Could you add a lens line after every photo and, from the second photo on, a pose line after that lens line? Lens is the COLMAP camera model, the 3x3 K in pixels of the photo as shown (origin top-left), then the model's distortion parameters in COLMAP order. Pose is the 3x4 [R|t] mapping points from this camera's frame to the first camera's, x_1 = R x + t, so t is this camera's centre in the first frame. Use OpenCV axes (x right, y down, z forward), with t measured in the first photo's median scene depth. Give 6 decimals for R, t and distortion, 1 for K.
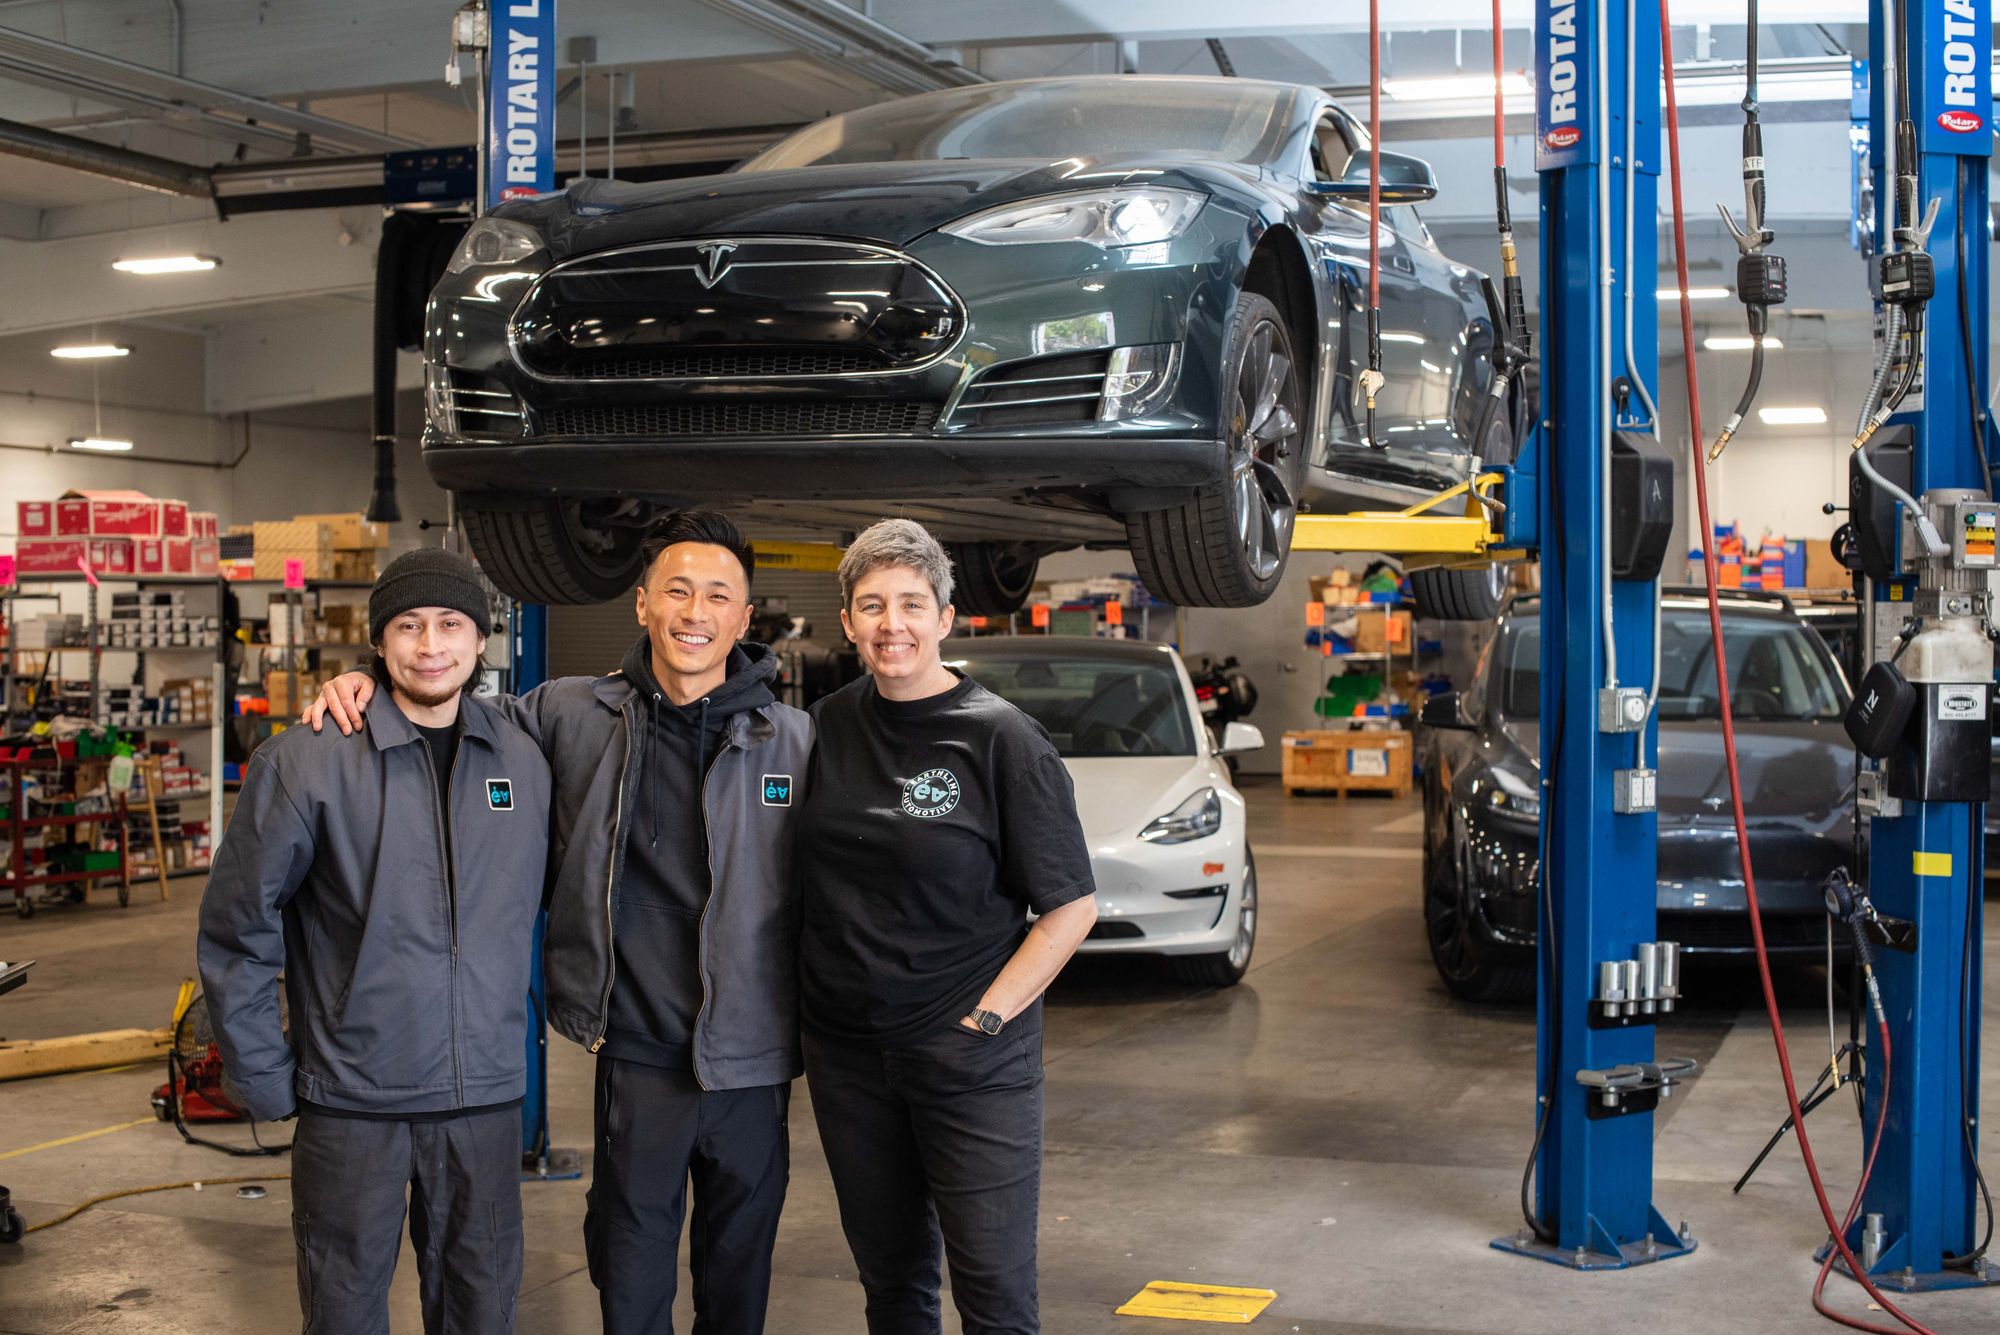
lens RADIAL K [[3015.5, 0, 1000.1], [0, 3015.5, 669.2], [0, 0, 1]] dist [-0.137873, 0.000000]
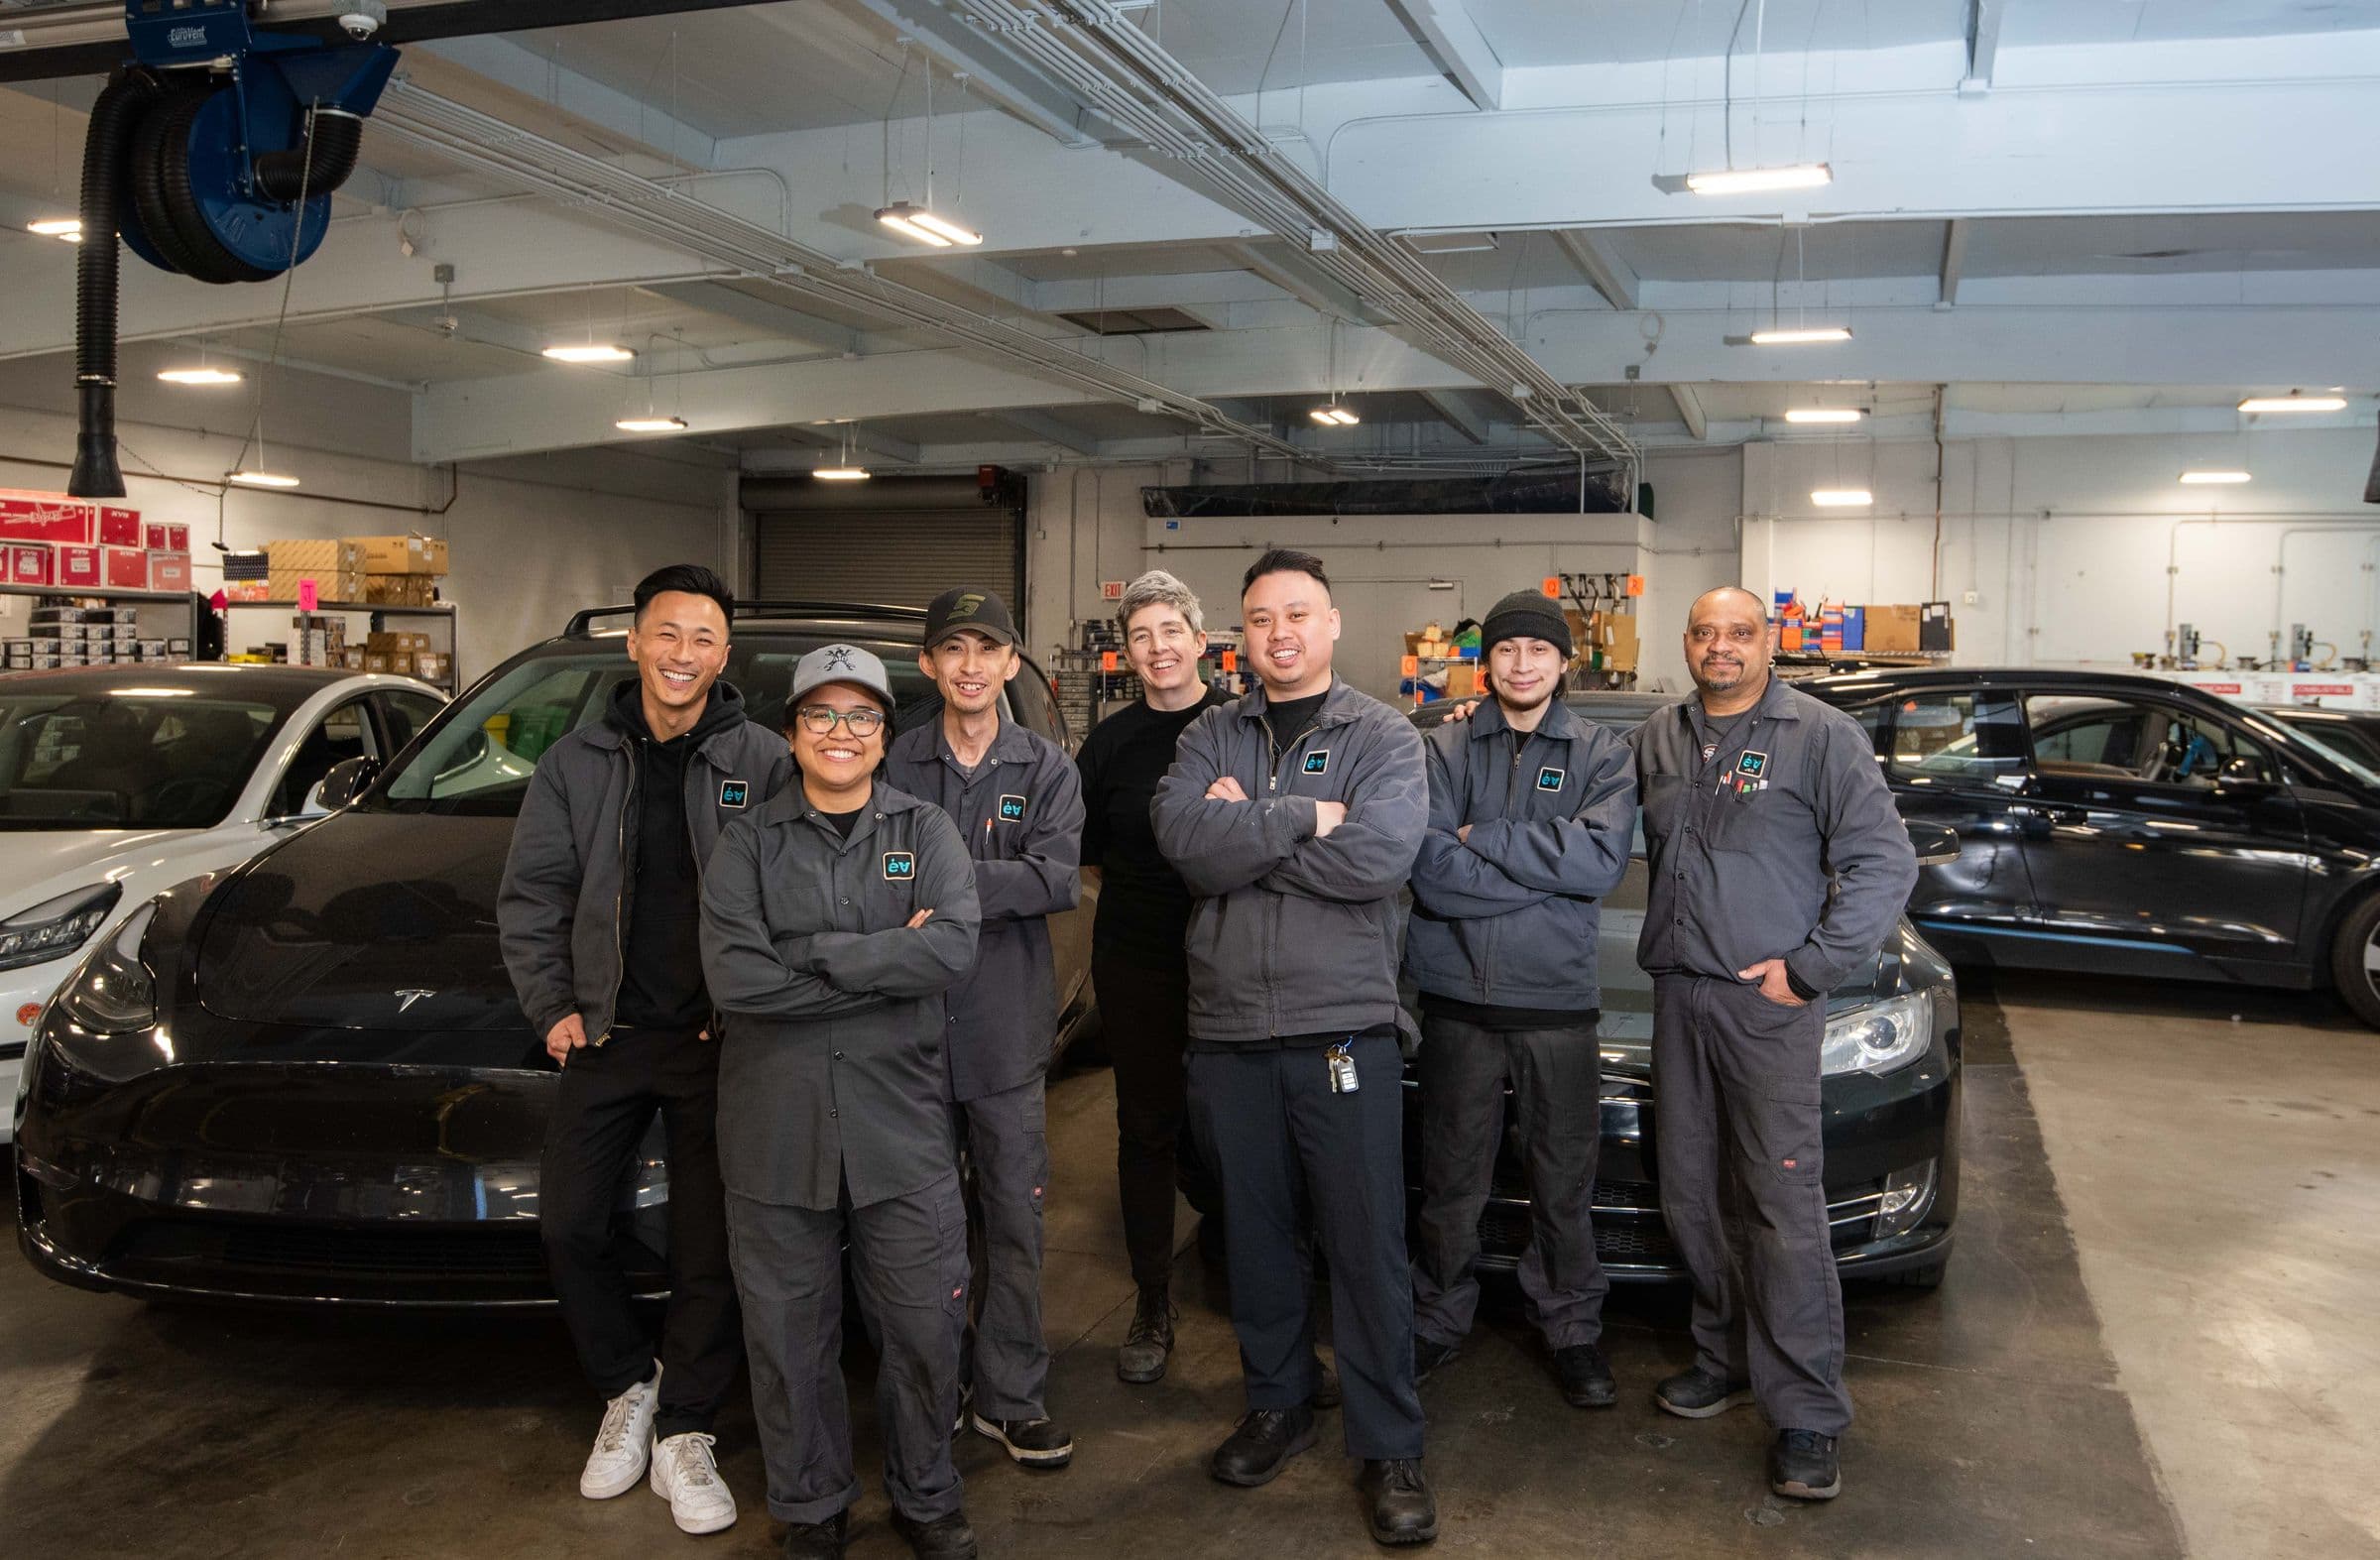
lens RADIAL K [[1949.1, 0, 1264.3], [0, 1949.1, 698.9], [0, 0, 1]] dist [0.024631, -0.000942]
pose [[0.999473, 0.020135, 0.025461, 0.048529], [-0.020071, 0.999795, -0.002792, -0.004489], [-0.025512, 0.002279, 0.999672, 0.416751]]
